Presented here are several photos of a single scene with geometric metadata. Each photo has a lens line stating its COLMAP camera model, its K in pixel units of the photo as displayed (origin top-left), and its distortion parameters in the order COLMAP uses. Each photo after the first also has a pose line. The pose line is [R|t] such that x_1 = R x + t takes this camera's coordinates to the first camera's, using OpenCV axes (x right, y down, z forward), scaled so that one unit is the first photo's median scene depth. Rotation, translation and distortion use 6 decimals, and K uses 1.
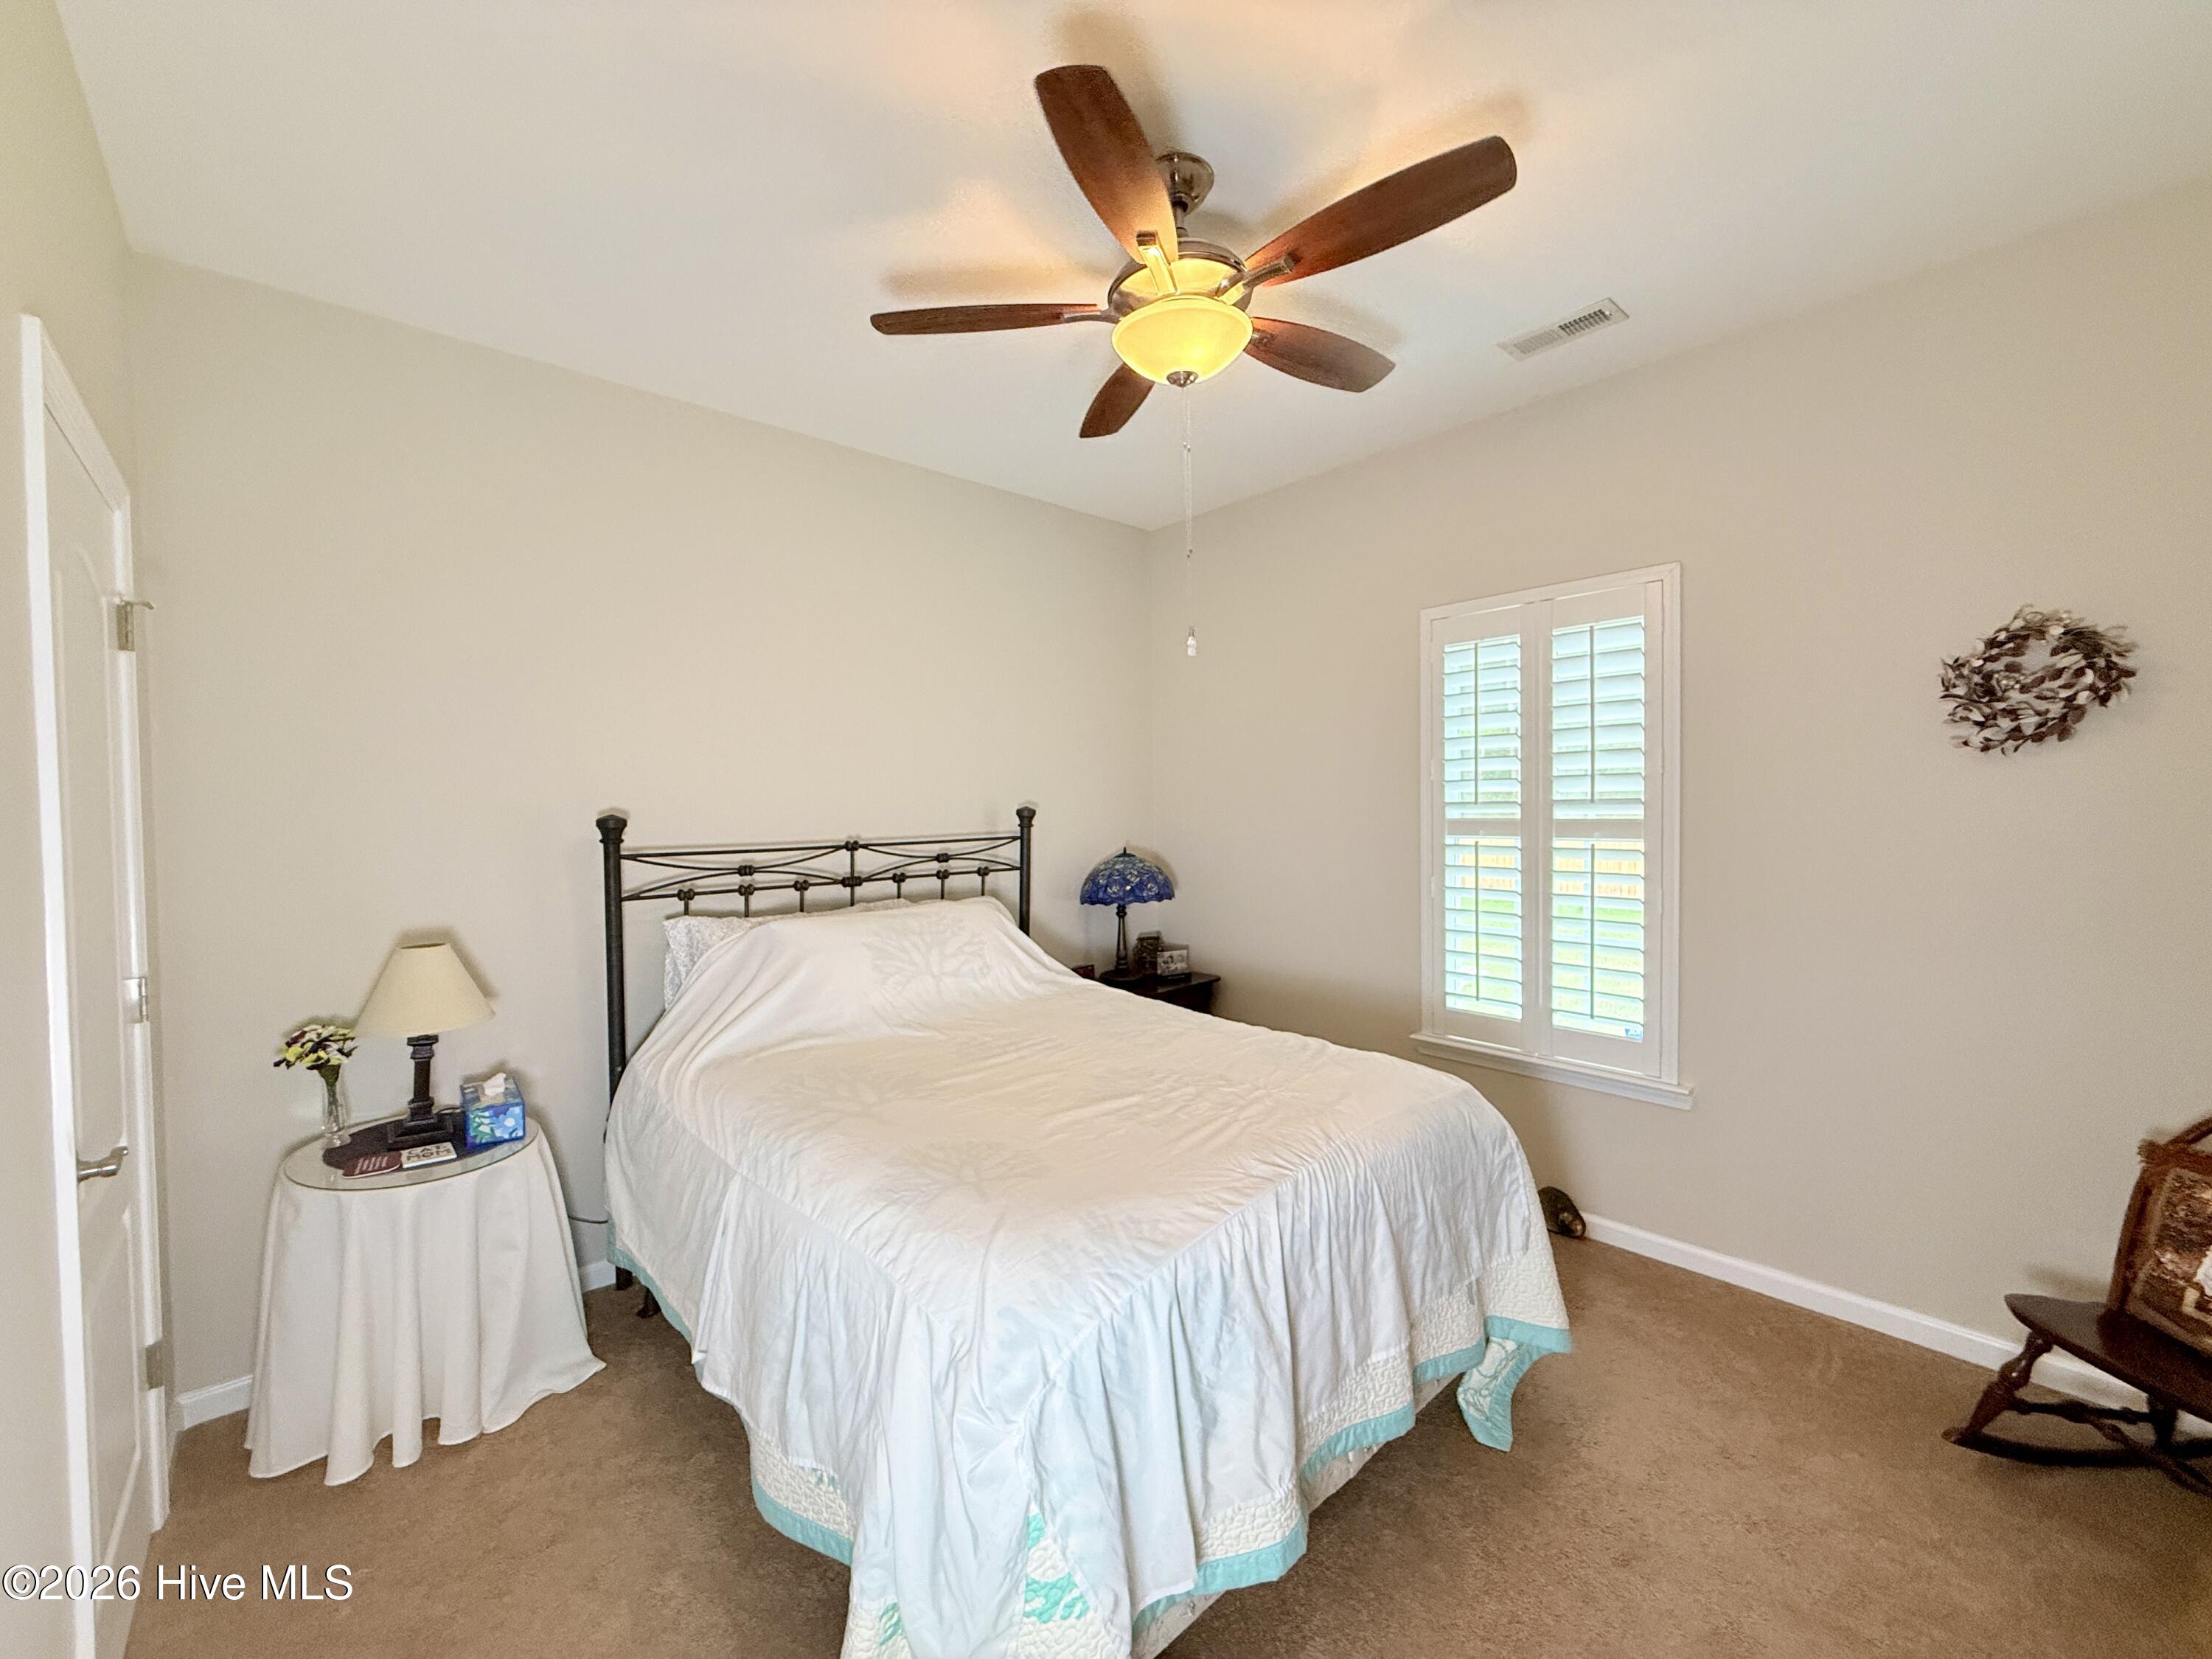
lens RADIAL K [[877.9, 0, 1105.6], [0, 877.9, 833.6], [0, 0, 1]] dist [0.001159, -0.000277]
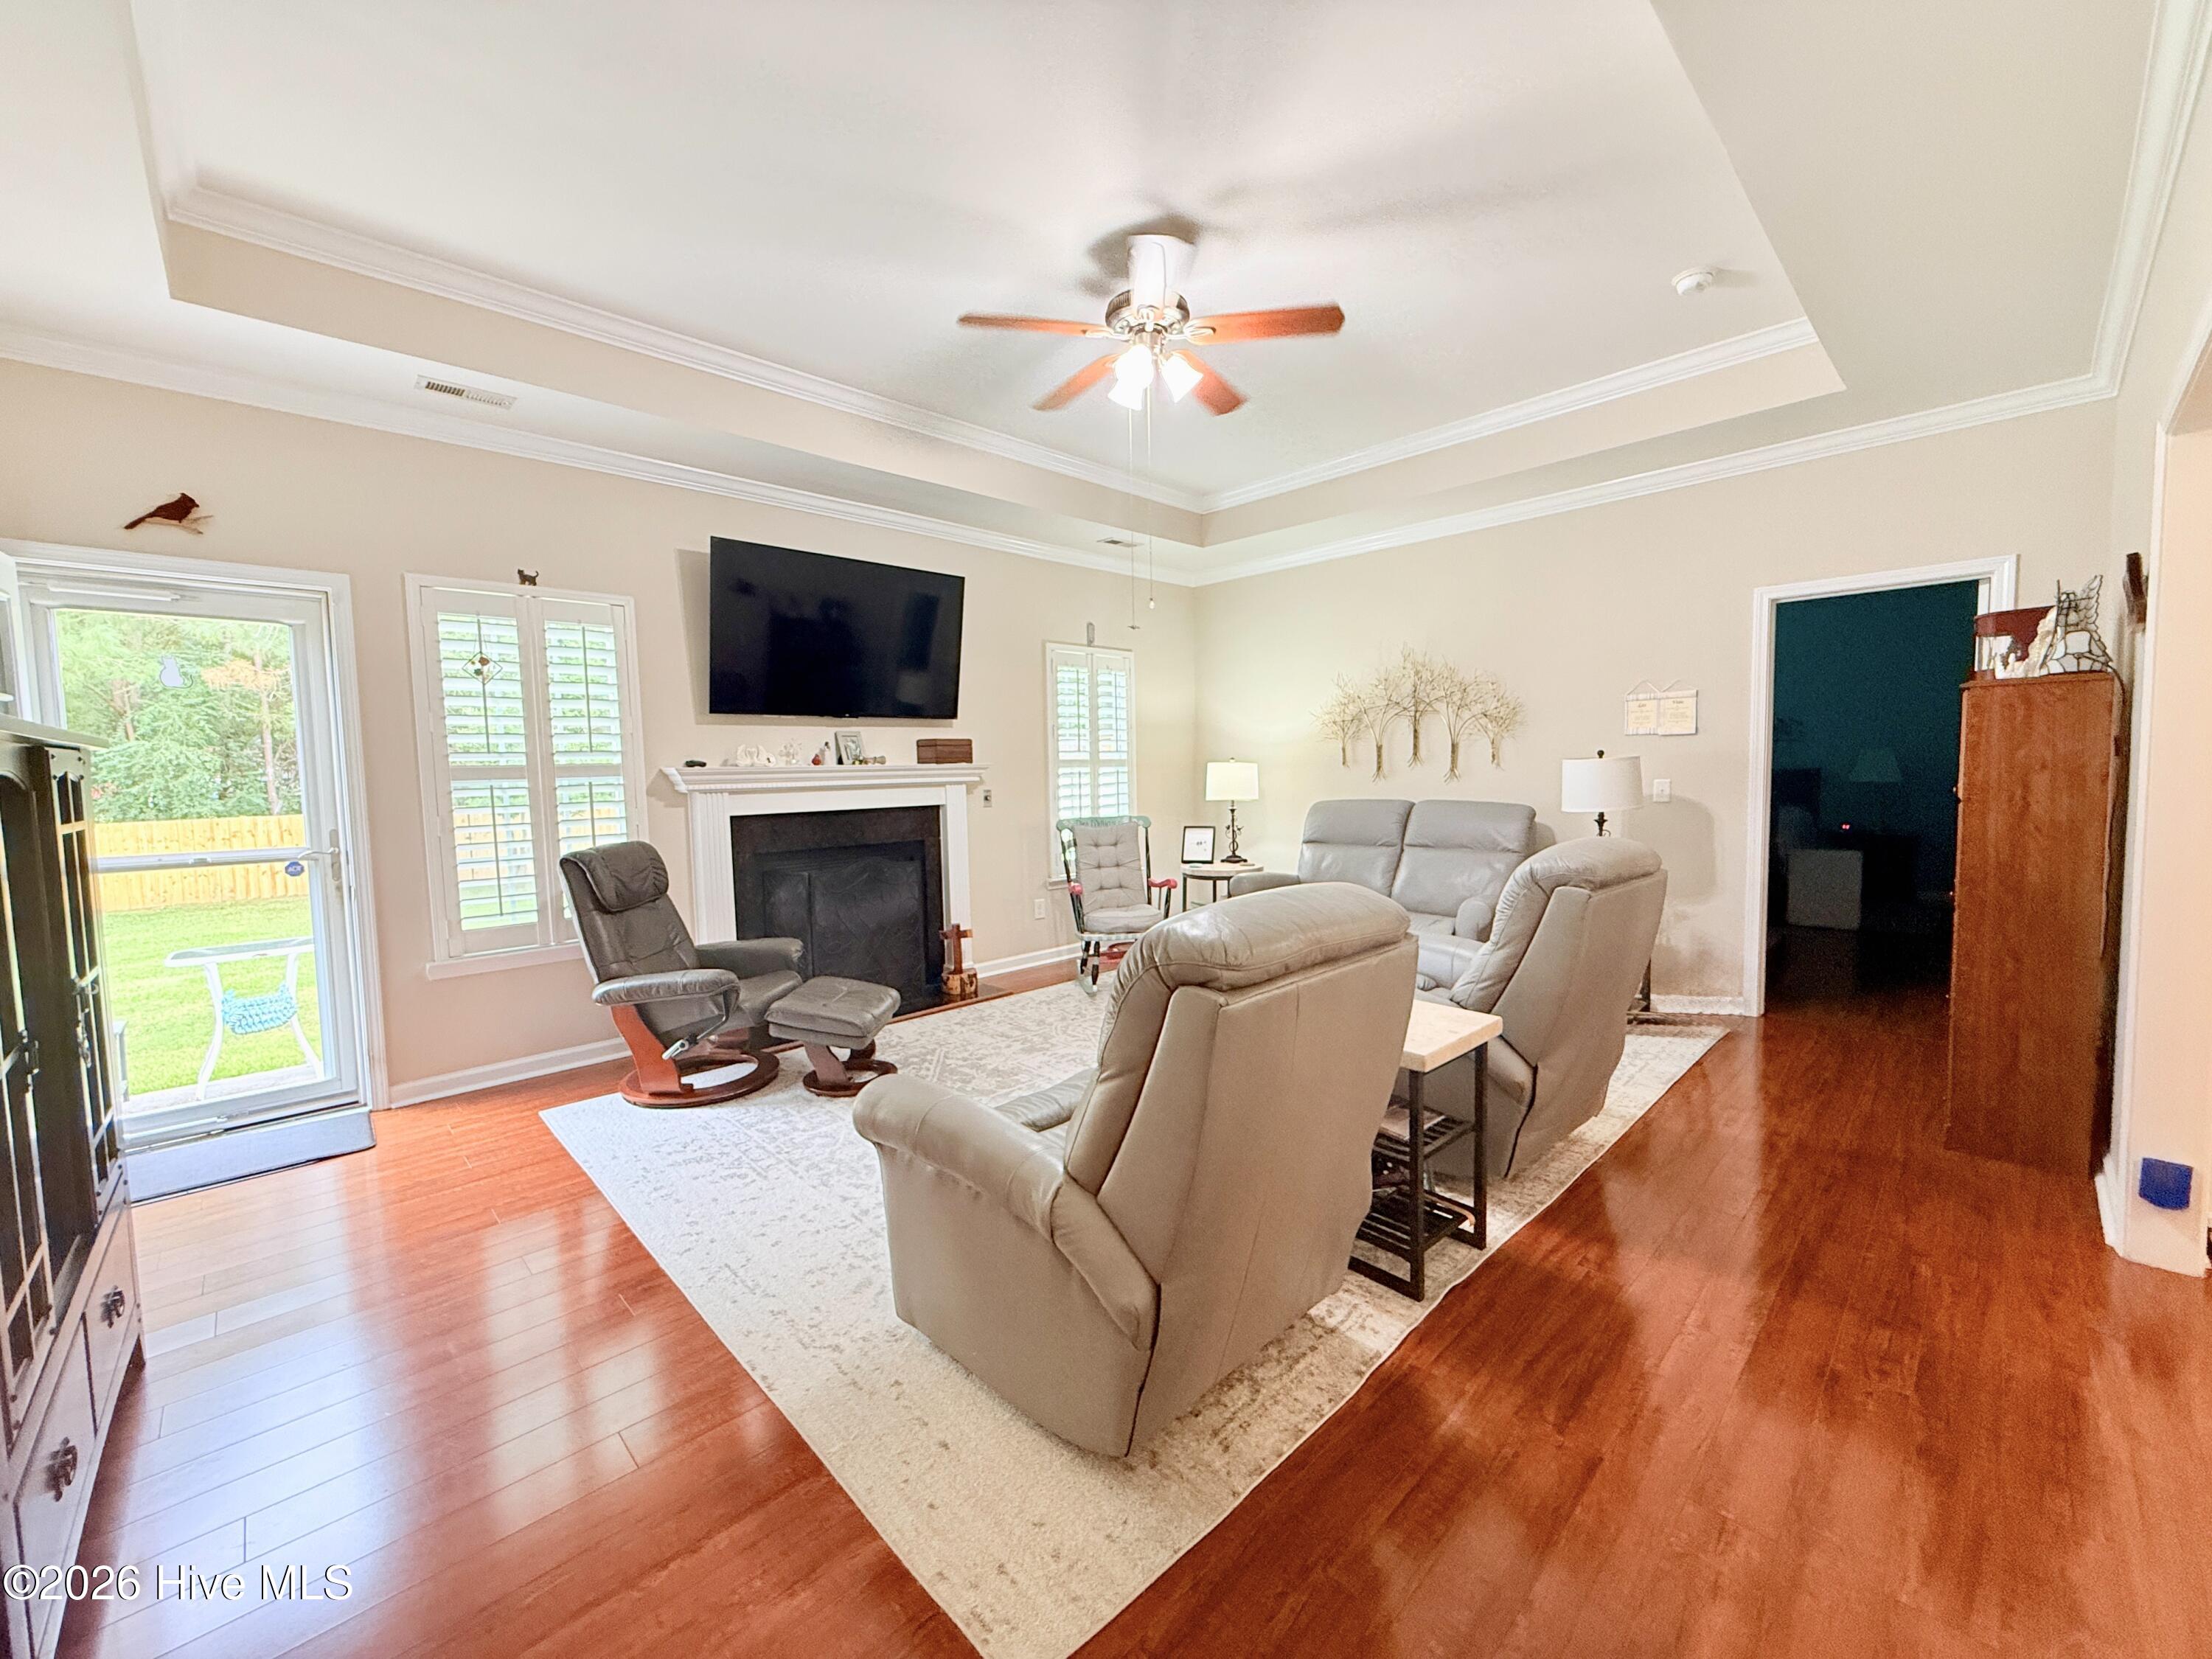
lens RADIAL K [[877.9, 0, 1096.5], [0, 877.9, 830.3], [0, 0, 1]] dist [0.001159, -0.000277]
pose [[-0.030686, -0.078833, 0.996415, -0.839490], [0.031735, 0.996305, 0.079802, 0.002460], [-0.999025, 0.034070, -0.028071, 0.205630]]
